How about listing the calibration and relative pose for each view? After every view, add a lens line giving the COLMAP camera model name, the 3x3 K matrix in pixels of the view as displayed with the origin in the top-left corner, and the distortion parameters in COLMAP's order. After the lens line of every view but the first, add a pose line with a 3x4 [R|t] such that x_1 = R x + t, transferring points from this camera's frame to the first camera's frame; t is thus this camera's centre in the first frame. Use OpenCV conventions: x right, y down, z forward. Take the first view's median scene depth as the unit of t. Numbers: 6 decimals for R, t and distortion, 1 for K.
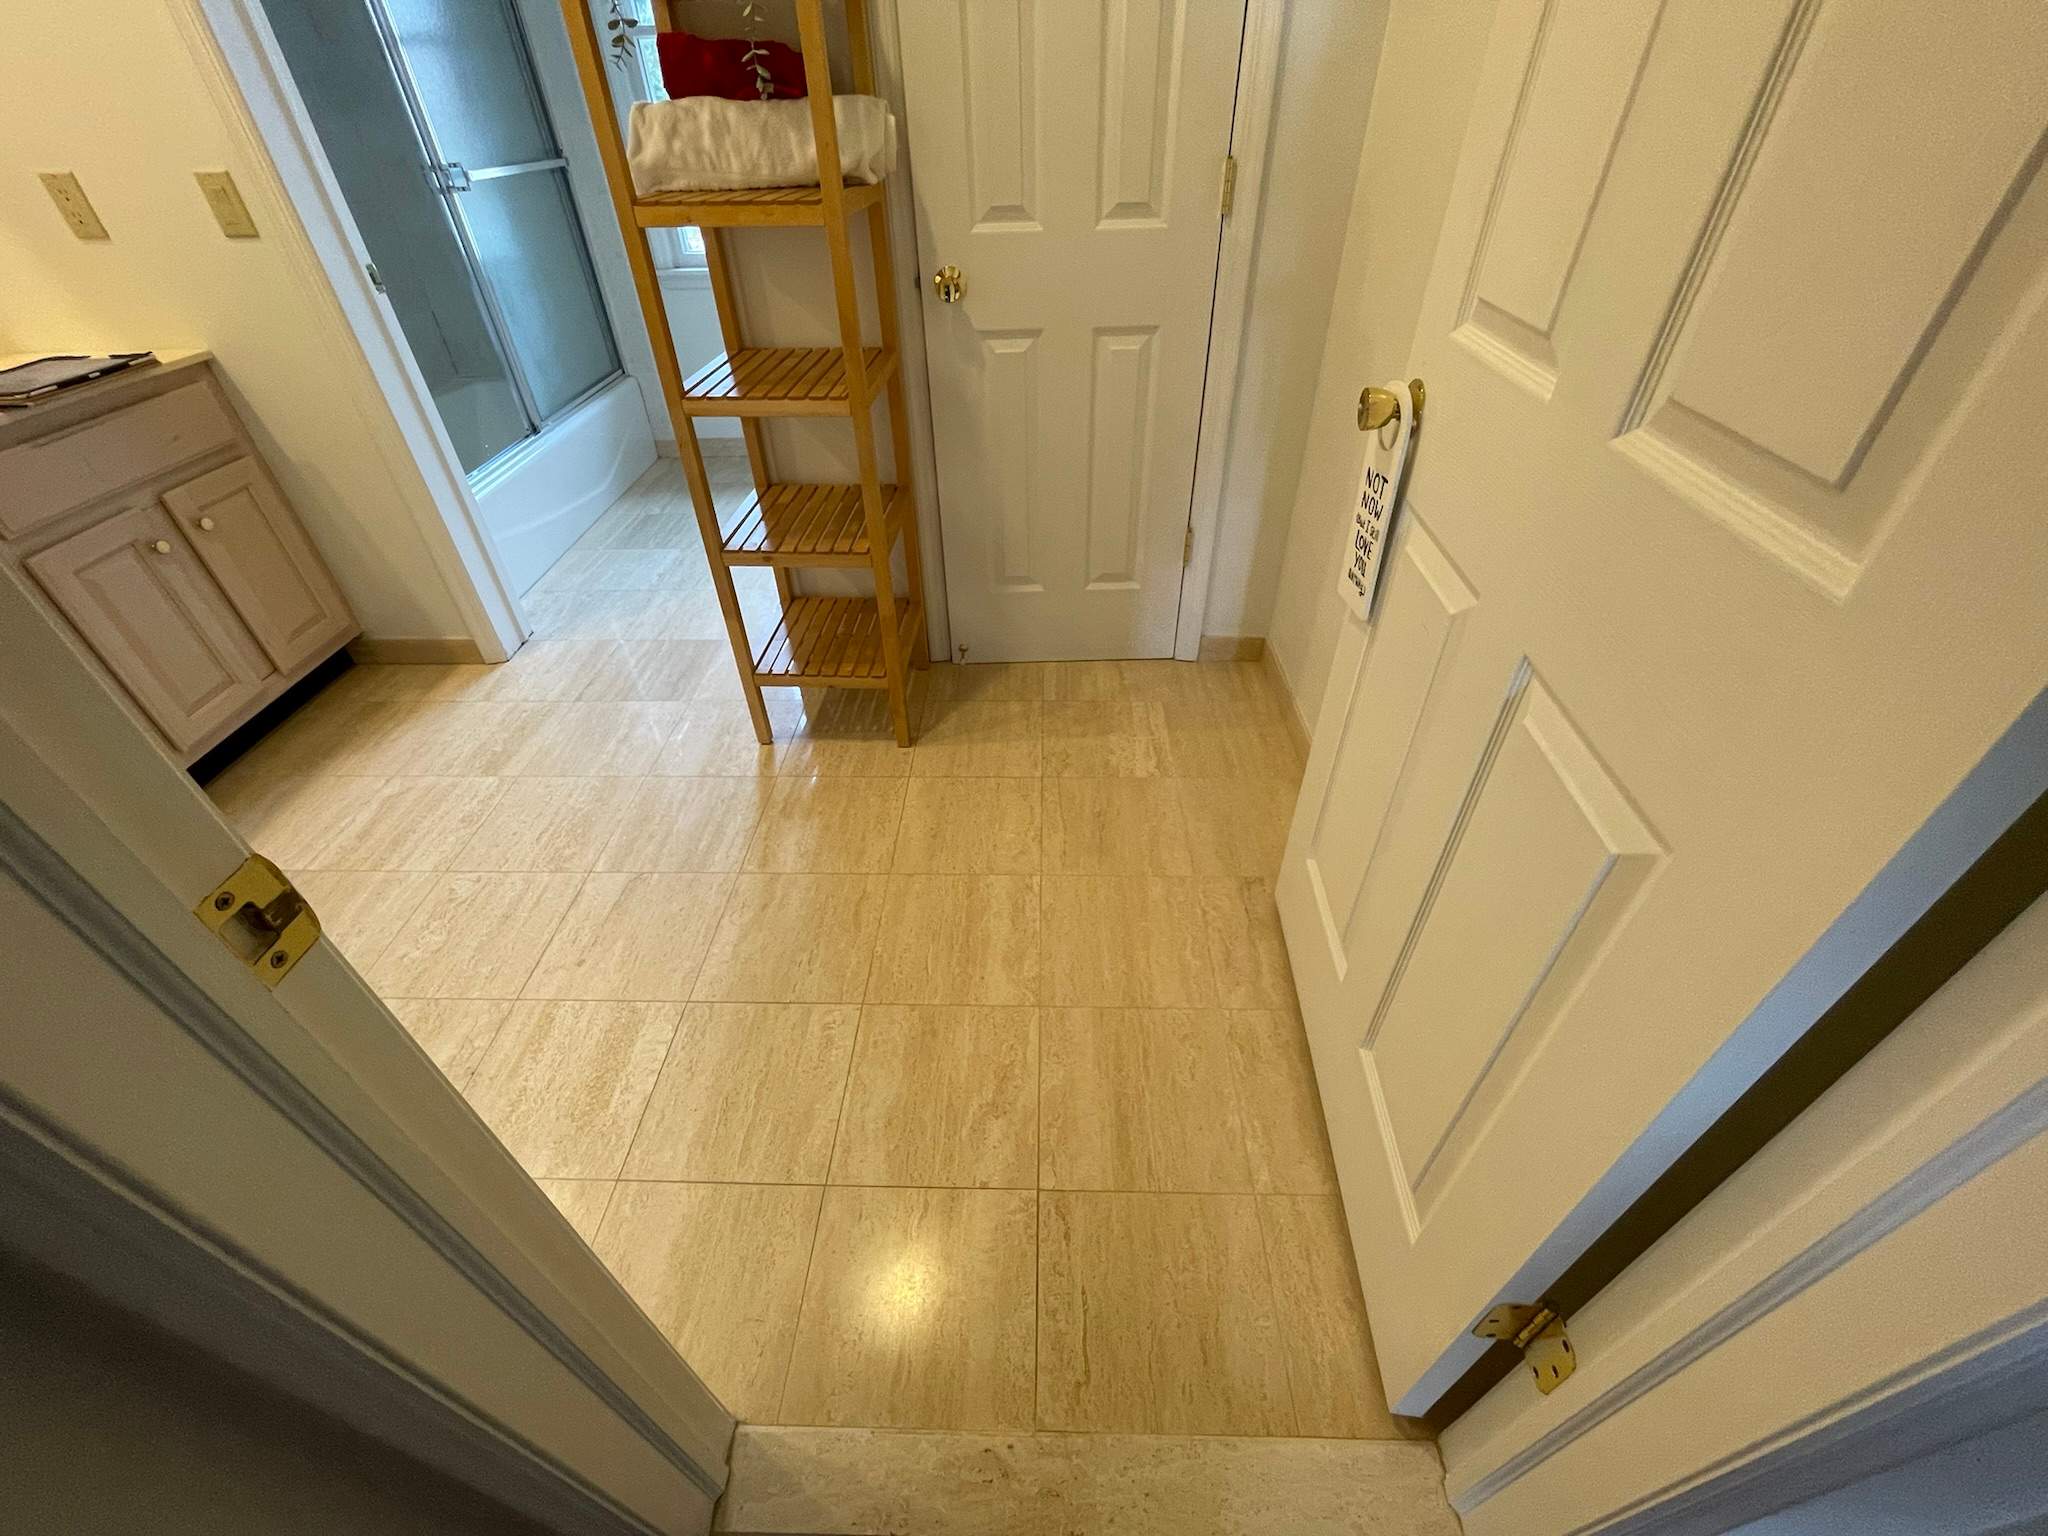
lens RADIAL K [[836.5, 0, 1024.0], [0, 836.5, 768.0], [0, 0, 1]] dist [0.001358, 0.000346]
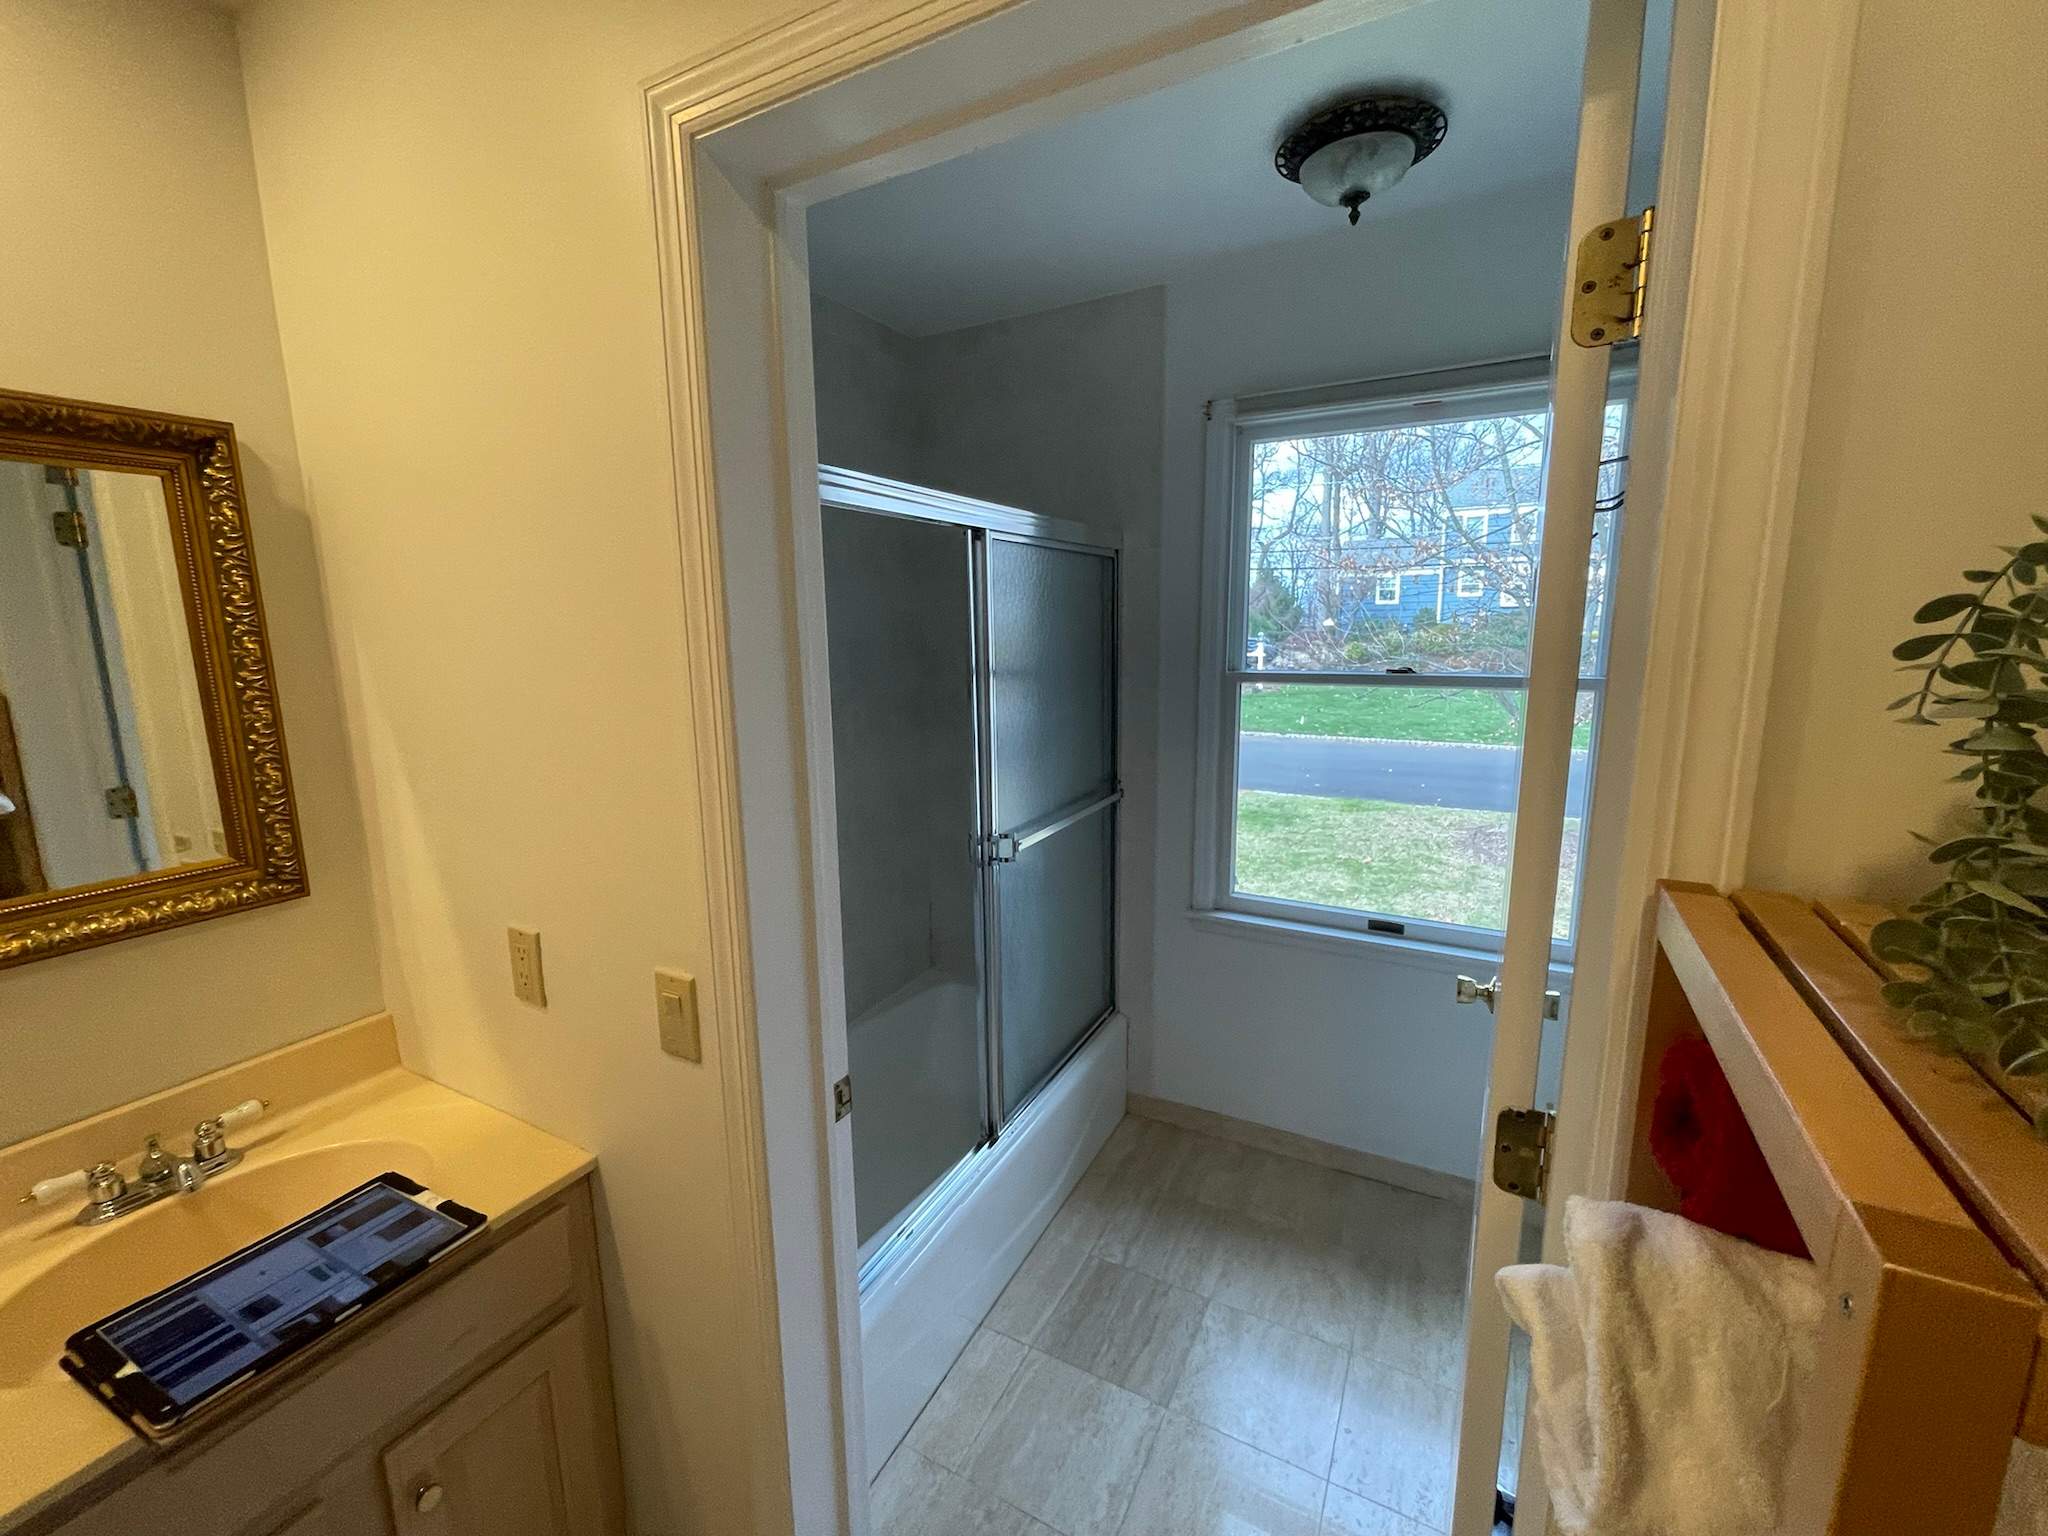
lens RADIAL K [[836.5, 0, 1024.0], [0, 836.5, 768.0], [0, 0, 1]] dist [0.001358, 0.000346]
pose [[0.891797, 0.083506, -0.444663, -0.406056], [-0.286718, 0.864582, -0.412664, -0.575458], [0.349988, 0.495505, 0.794974, 0.444074]]
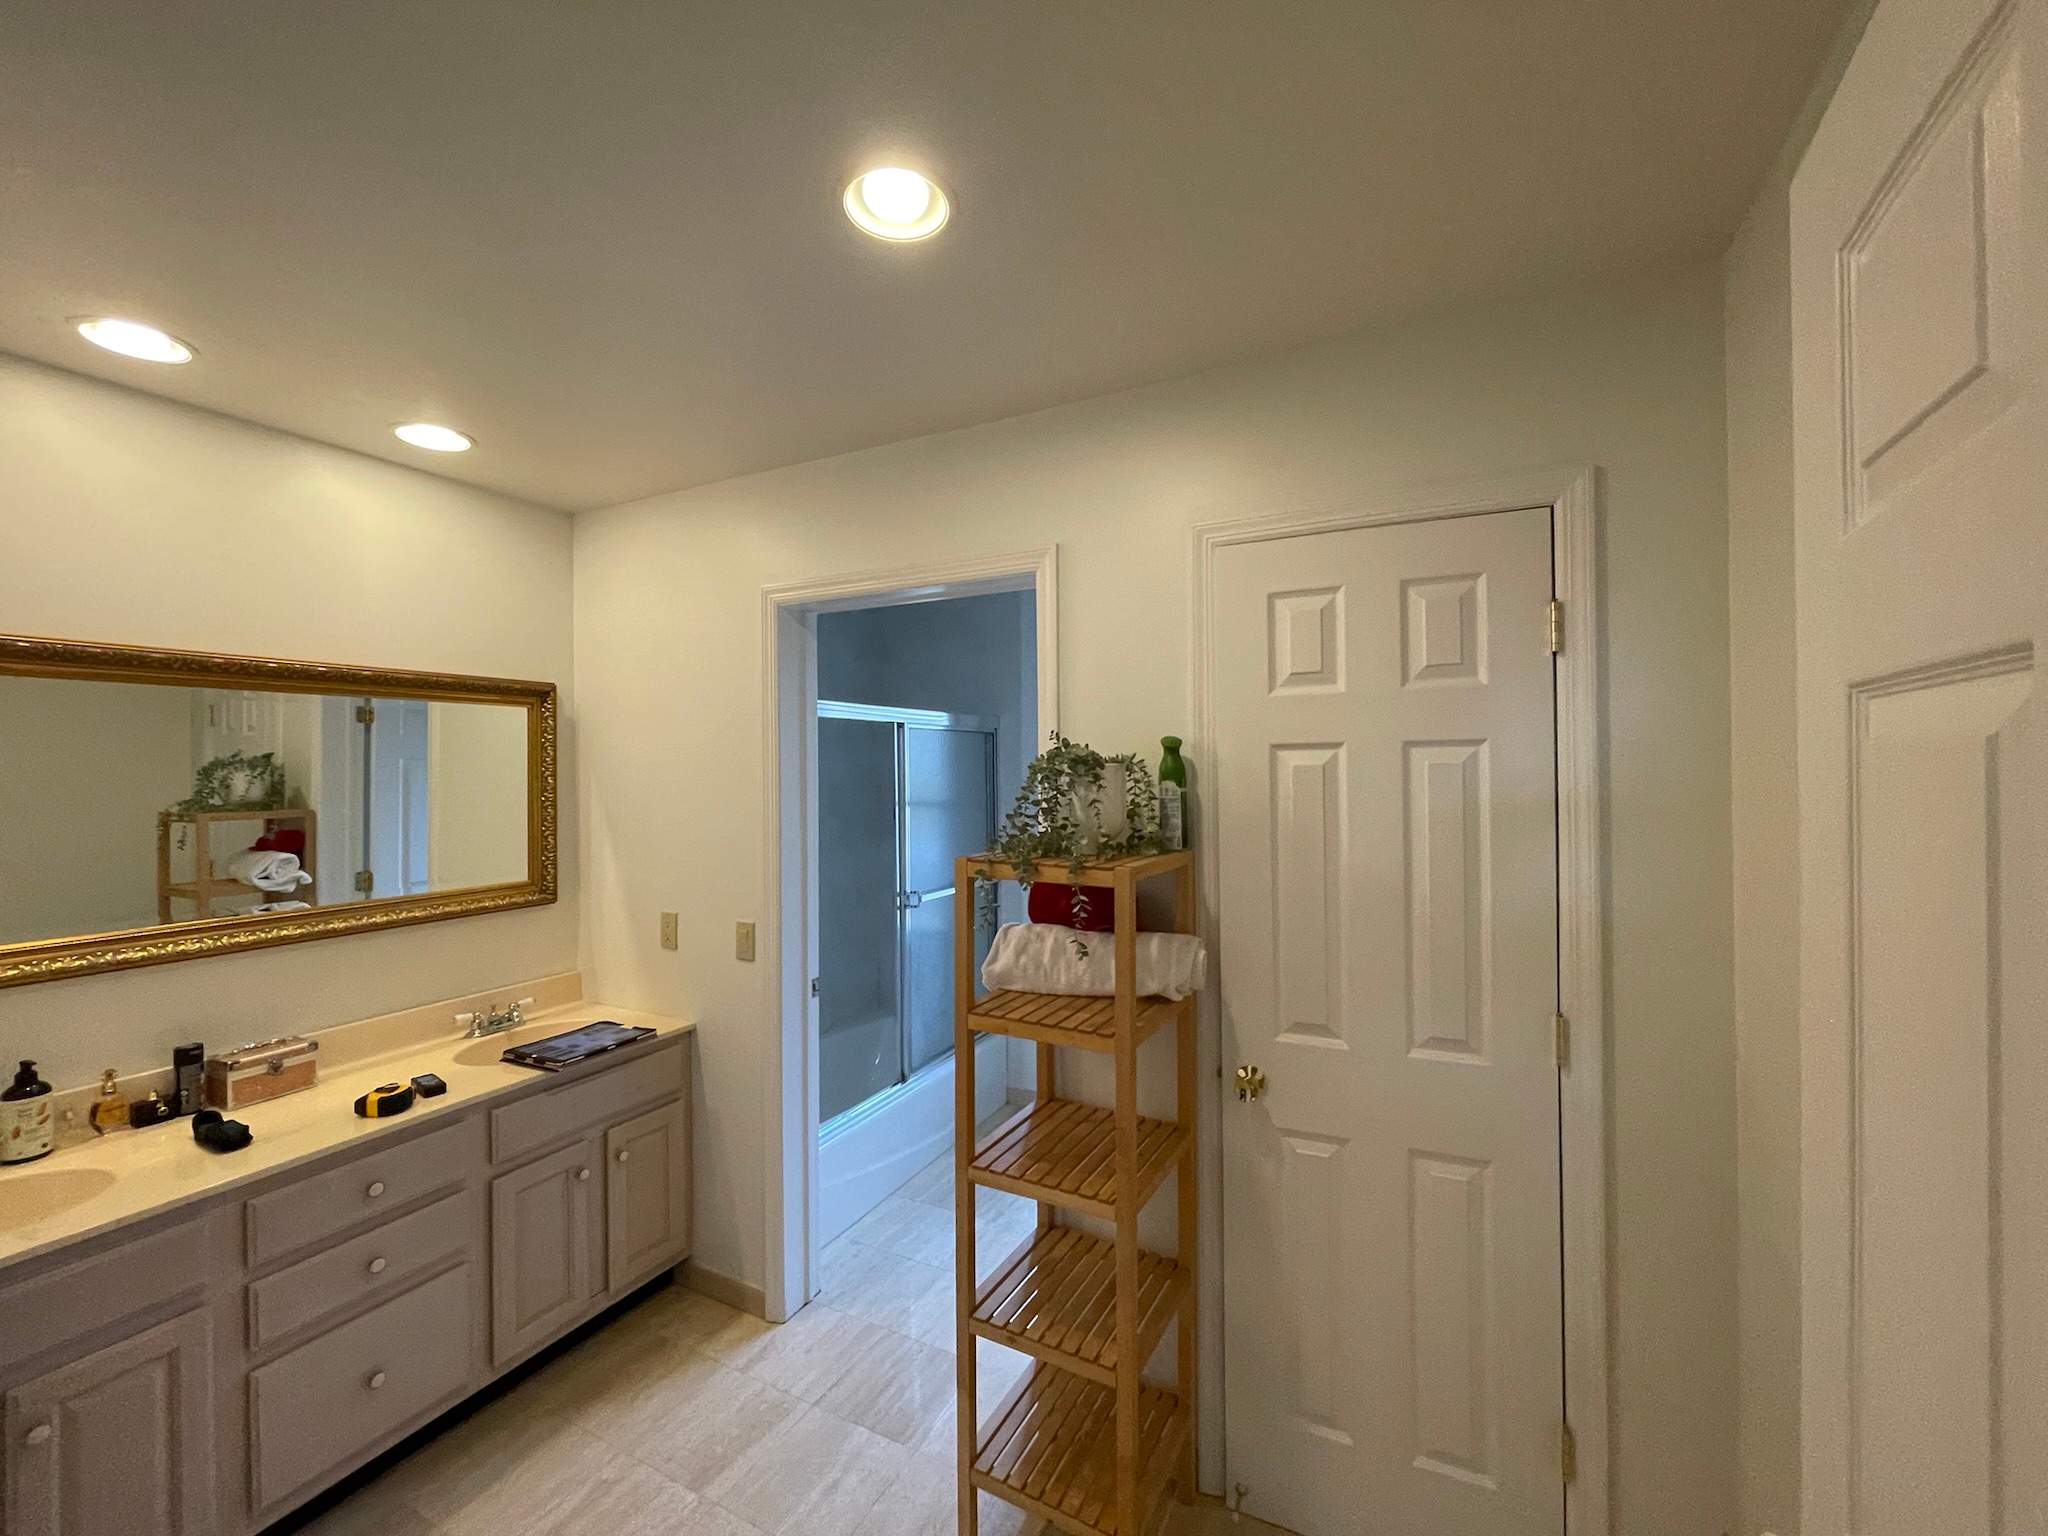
lens RADIAL K [[828.7, 0, 1024.0], [0, 828.7, 768.0], [0, 0, 1]] dist [-0.001351, -0.000137]
pose [[0.900999, 0.008845, -0.433731, 0.085976], [-0.278947, 0.777519, -0.563606, -0.206648], [0.332250, 0.628797, 0.703011, -0.027278]]
